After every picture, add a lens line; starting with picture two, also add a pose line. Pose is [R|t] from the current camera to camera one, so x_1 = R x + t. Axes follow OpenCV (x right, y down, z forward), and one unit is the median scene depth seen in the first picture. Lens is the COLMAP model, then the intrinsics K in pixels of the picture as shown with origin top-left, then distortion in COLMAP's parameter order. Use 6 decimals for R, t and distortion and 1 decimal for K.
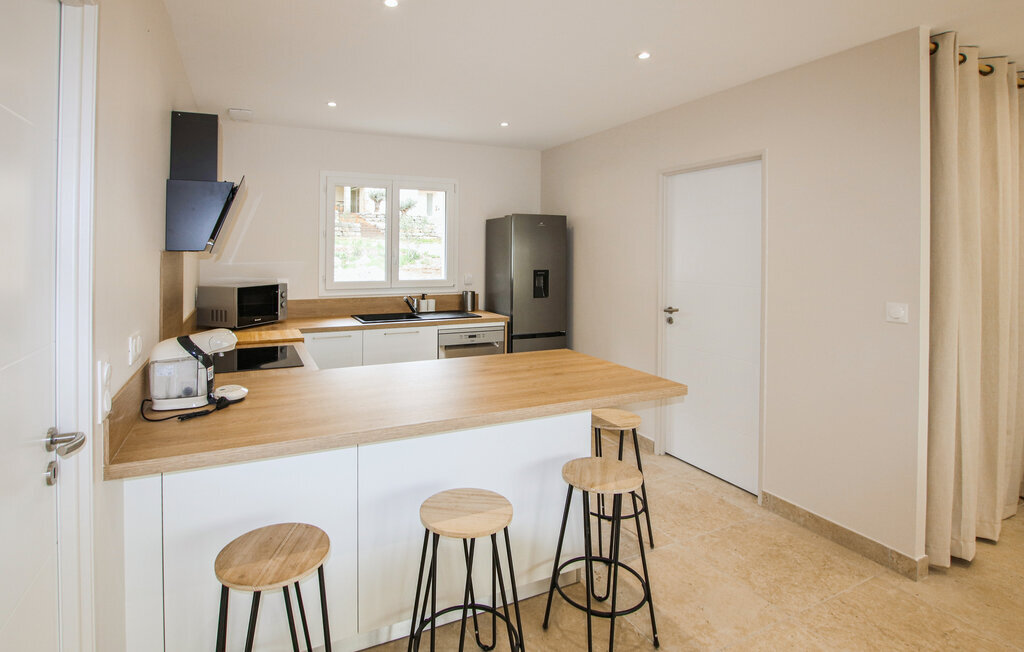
lens RADIAL K [[513.5, 0, 492.6], [0, 513.5, 257.7], [0, 0, 1]] dist [-0.006278, -0.000988]
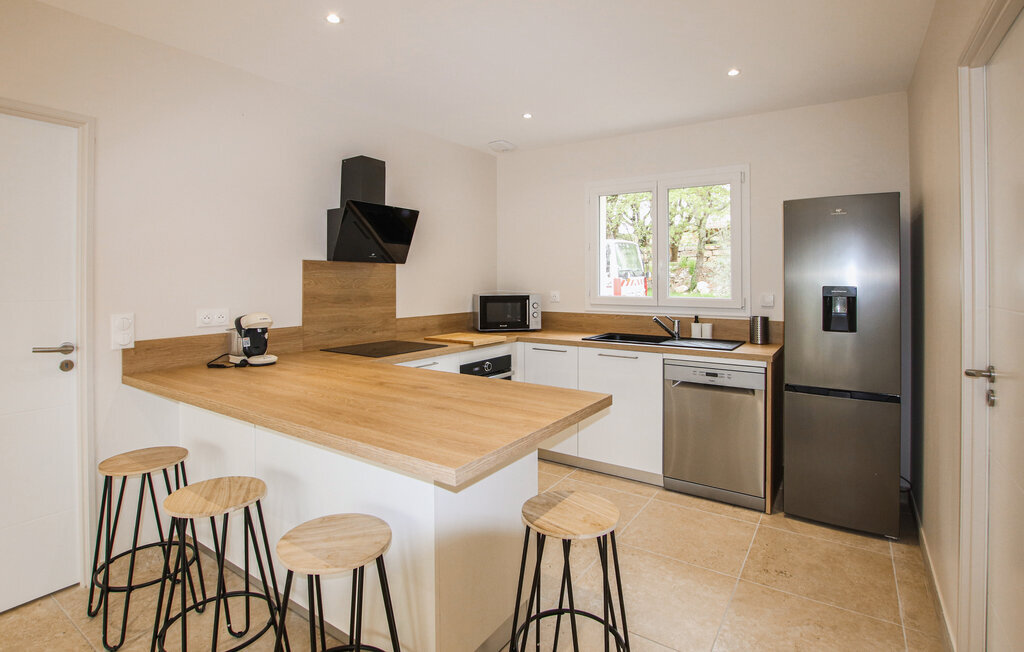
lens RADIAL K [[499.2, 0, 507.8], [0, 499.2, 280.4], [0, 0, 1]] dist [-0.000617, -0.000077]
pose [[0.503304, -0.003625, -0.864102, 0.422287], [-0.005523, 0.999957, -0.007412, 0.024387], [0.864092, 0.008503, 0.503263, 0.376887]]
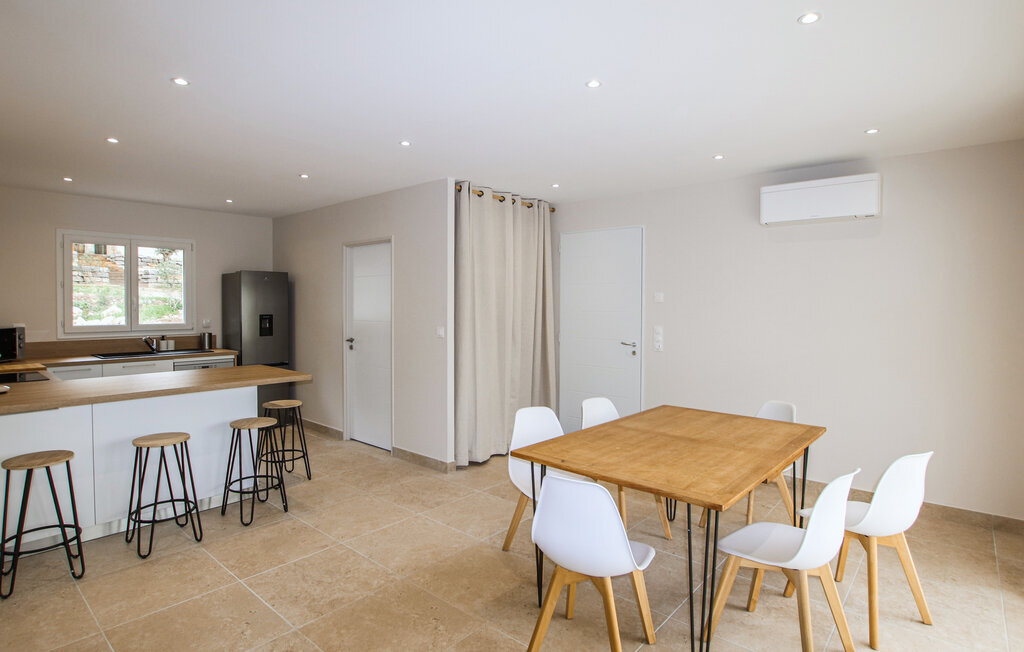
lens RADIAL K [[534.6, 0, 482.7], [0, 534.6, 323.9], [0, 0, 1]] dist [-0.002142, -0.000028]
pose [[0.937594, -0.017795, 0.347277, 0.142420], [0.006456, 0.999408, 0.033780, 0.006532], [-0.347673, -0.029430, 0.937154, -0.457394]]
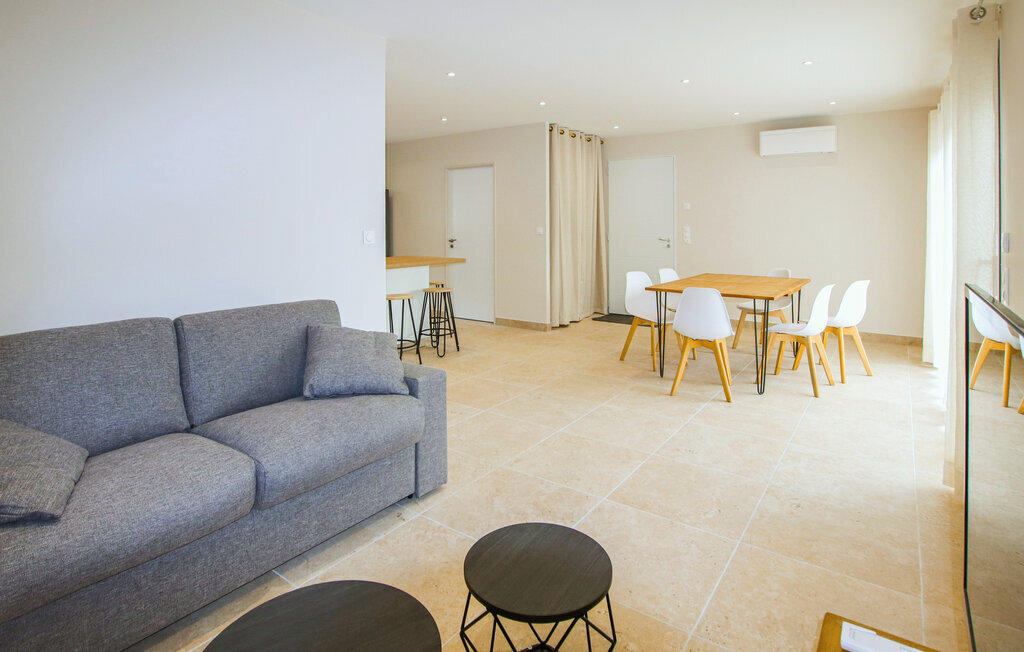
lens RADIAL K [[553.7, 0, 480.5], [0, 553.7, 229.1], [0, 0, 1]] dist [0.000057, 0.000090]
pose [[0.905137, -0.012602, 0.424932, -0.357050], [0.013296, 0.999911, 0.001332, 0.048491], [-0.424911, 0.004444, 0.905224, -0.750295]]
